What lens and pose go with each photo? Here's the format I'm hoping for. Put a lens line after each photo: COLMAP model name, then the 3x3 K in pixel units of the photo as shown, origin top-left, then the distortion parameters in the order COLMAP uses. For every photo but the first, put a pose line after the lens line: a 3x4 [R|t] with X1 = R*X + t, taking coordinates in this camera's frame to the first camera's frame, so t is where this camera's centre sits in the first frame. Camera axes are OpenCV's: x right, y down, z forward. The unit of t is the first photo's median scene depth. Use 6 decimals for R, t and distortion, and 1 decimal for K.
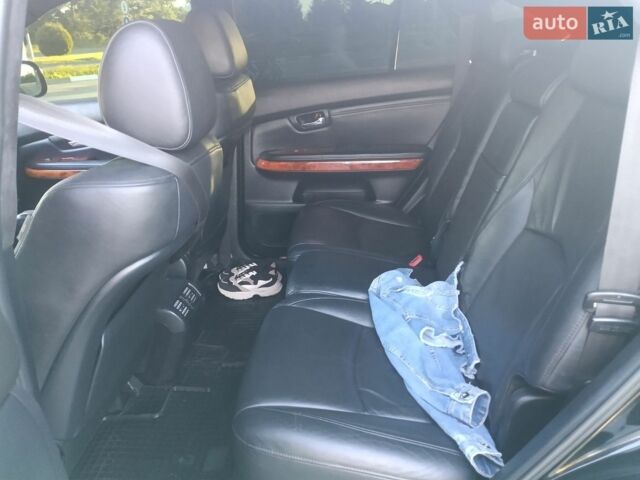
lens RADIAL K [[530.5, 0, 321.9], [0, 530.5, 240.3], [0, 0, 1]] dist [0.072950, -0.067801]
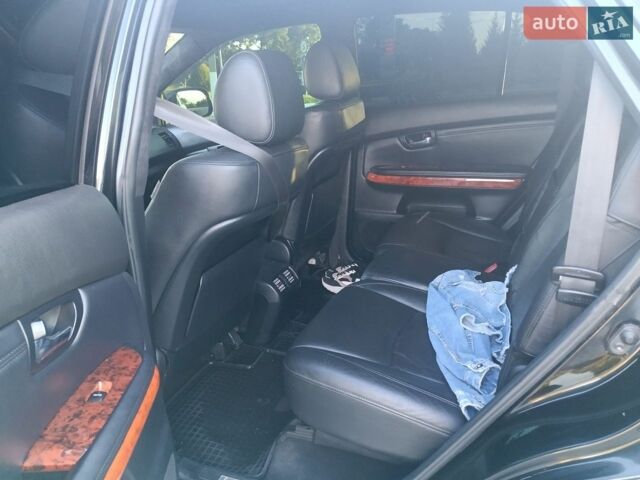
lens RADIAL K [[530.5, 0, 319.6], [0, 530.5, 238.8], [0, 0, 1]] dist [0.072950, -0.067801]
pose [[0.954827, 0.084606, -0.284863, 0.180306], [-0.101599, 0.993790, -0.045385, 0.077336], [0.279254, 0.072277, 0.957493, -0.156742]]
